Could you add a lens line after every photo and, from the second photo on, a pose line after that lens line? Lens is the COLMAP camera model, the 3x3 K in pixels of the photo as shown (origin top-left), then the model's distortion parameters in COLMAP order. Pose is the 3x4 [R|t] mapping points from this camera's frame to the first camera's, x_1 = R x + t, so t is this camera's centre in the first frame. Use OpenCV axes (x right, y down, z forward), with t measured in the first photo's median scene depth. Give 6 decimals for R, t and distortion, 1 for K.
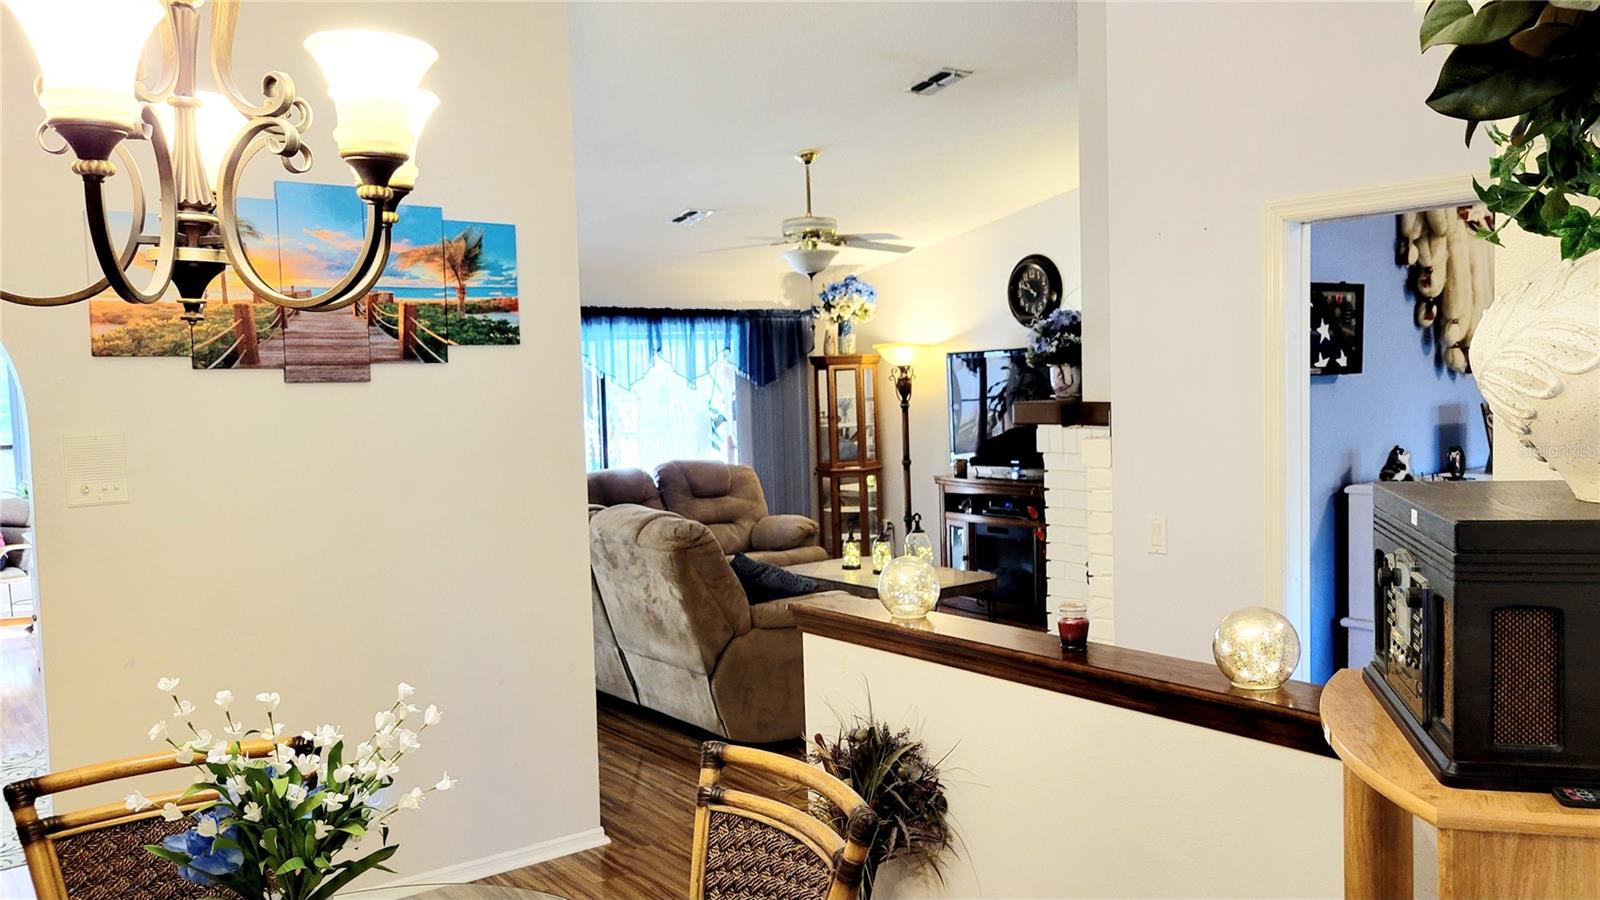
lens RADIAL K [[1294.3, 0, 823.0], [0, 1294.3, 457.0], [0, 0, 1]] dist [0.021400, -0.003203]
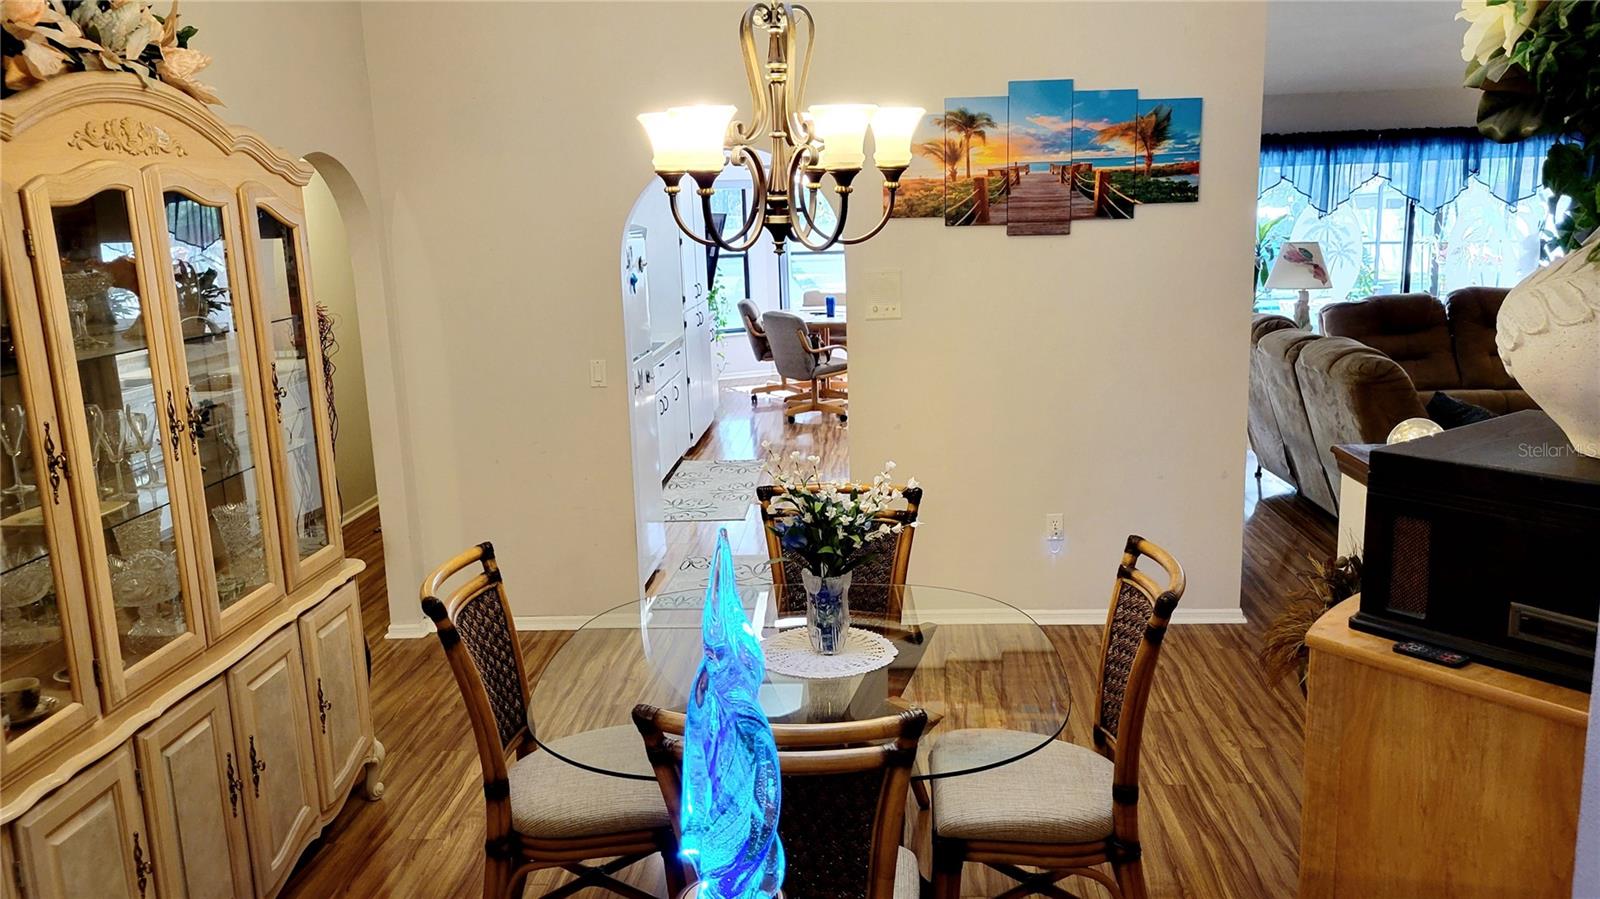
lens RADIAL K [[1237.8, 0, 800.0], [0, 1237.8, 449.5], [0, 0, 1]] dist [0.043195, -0.012683]
pose [[0.759587, 0.133432, -0.636572, 0.254212], [-0.030650, 0.984986, 0.169890, -0.047151], [0.649683, -0.109535, 0.752272, -0.125556]]
